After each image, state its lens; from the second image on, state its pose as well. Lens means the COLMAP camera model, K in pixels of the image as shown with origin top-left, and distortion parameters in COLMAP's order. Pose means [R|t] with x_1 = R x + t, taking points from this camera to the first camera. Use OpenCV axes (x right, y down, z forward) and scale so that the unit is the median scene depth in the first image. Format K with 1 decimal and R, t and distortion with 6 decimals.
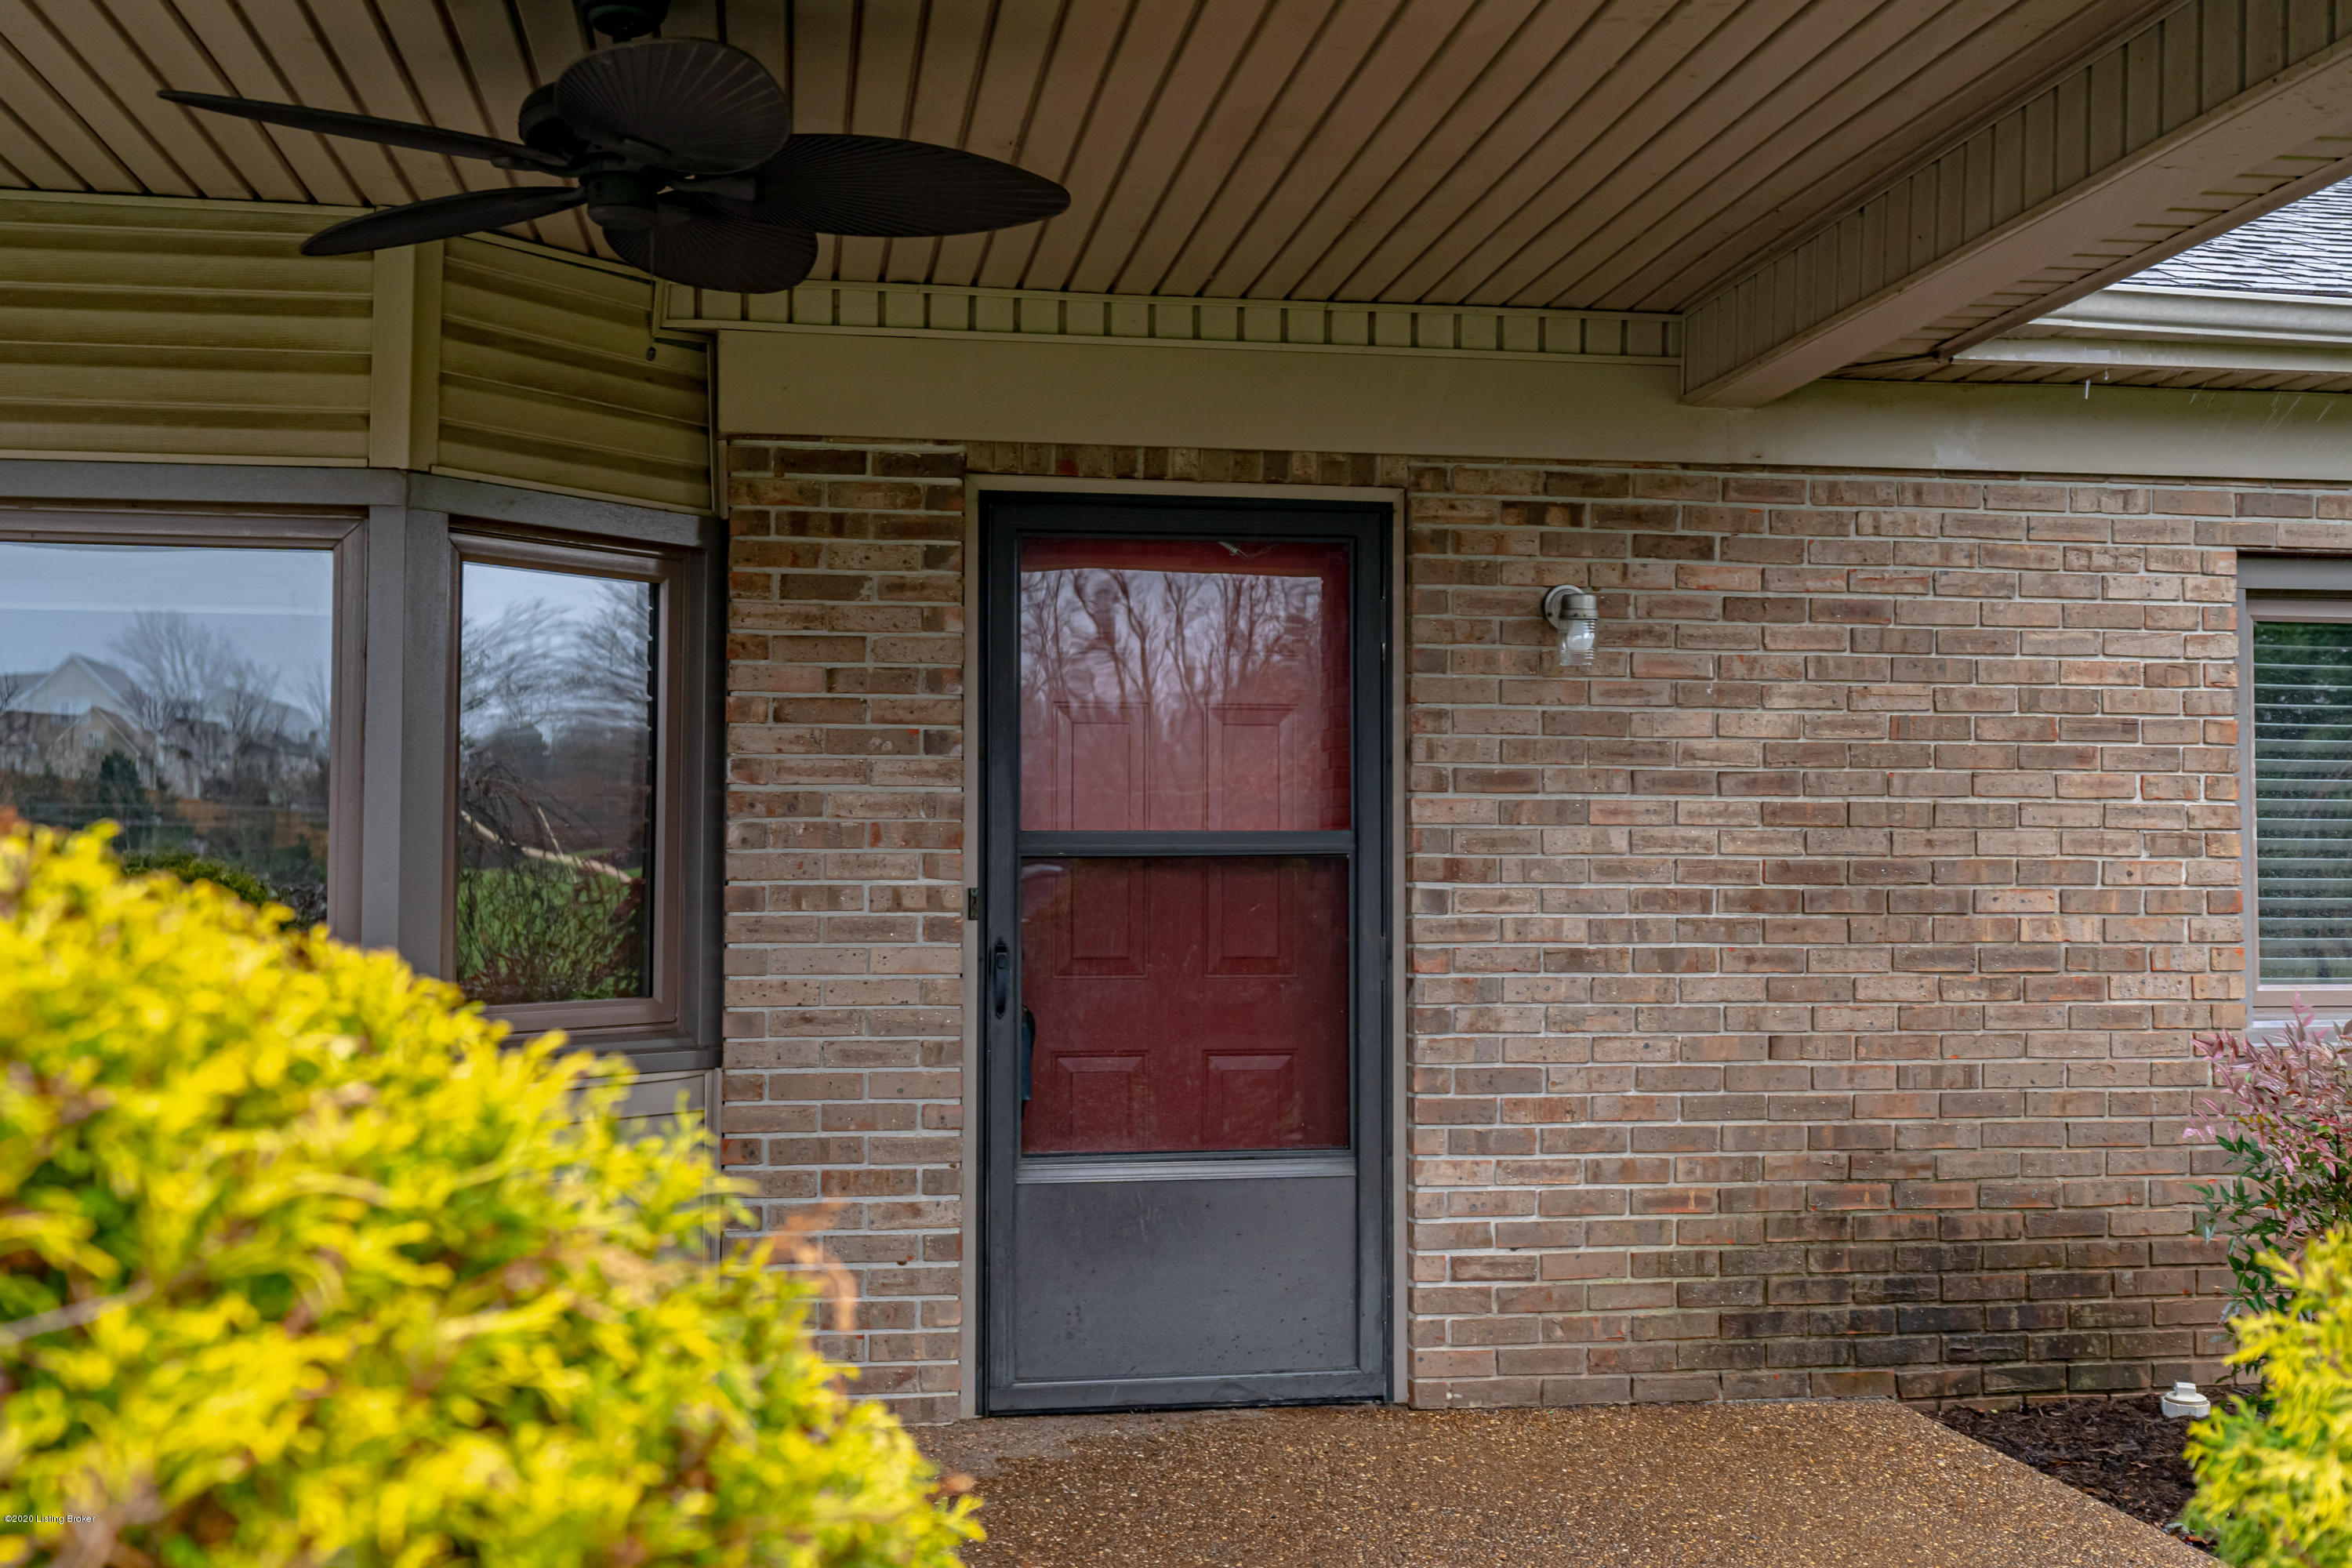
lens RADIAL K [[2319.3, 0, 1174.5], [0, 2319.3, 789.2], [0, 0, 1]] dist [0.009853, 0.000000]
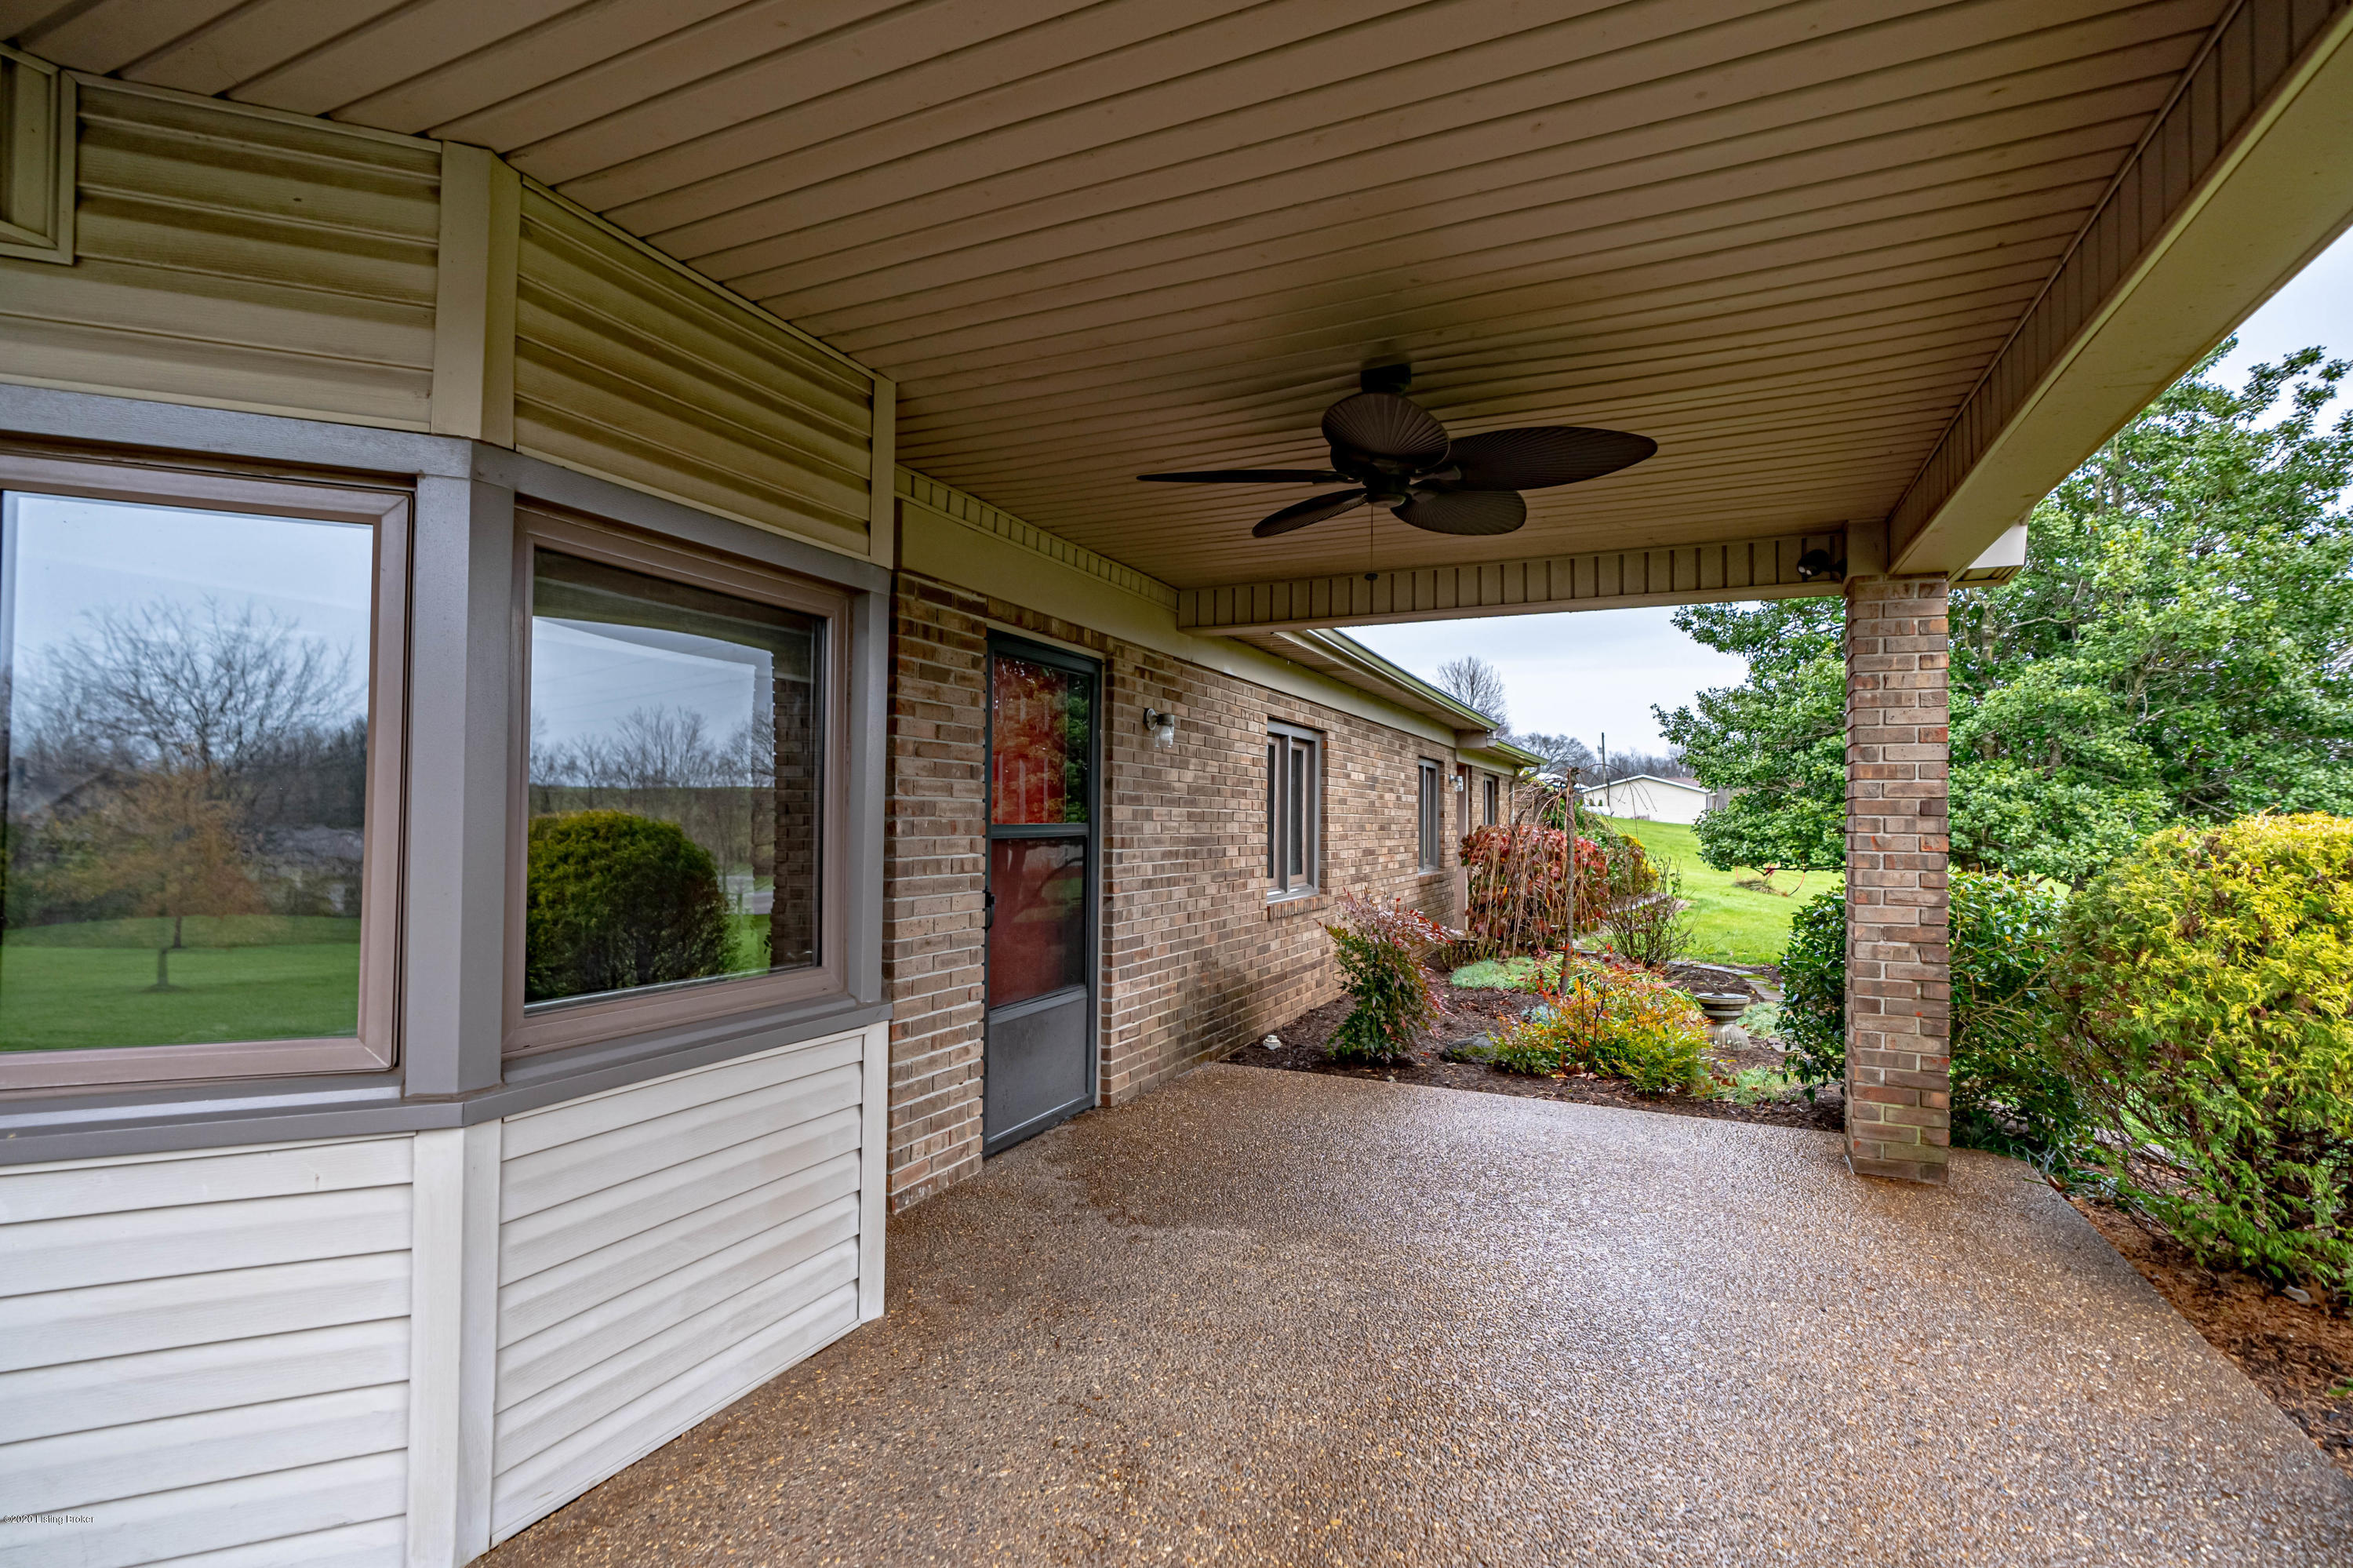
lens RADIAL K [[1104.4, 0, 1179.4], [0, 1104.4, 796.3], [0, 0, 1]] dist [0.000983, 0.000059]
pose [[0.551183, 0.019920, 0.834147, -0.691565], [-0.029771, 0.999548, -0.004199, -0.003850], [-0.833853, -0.022519, 0.551527, 0.430409]]
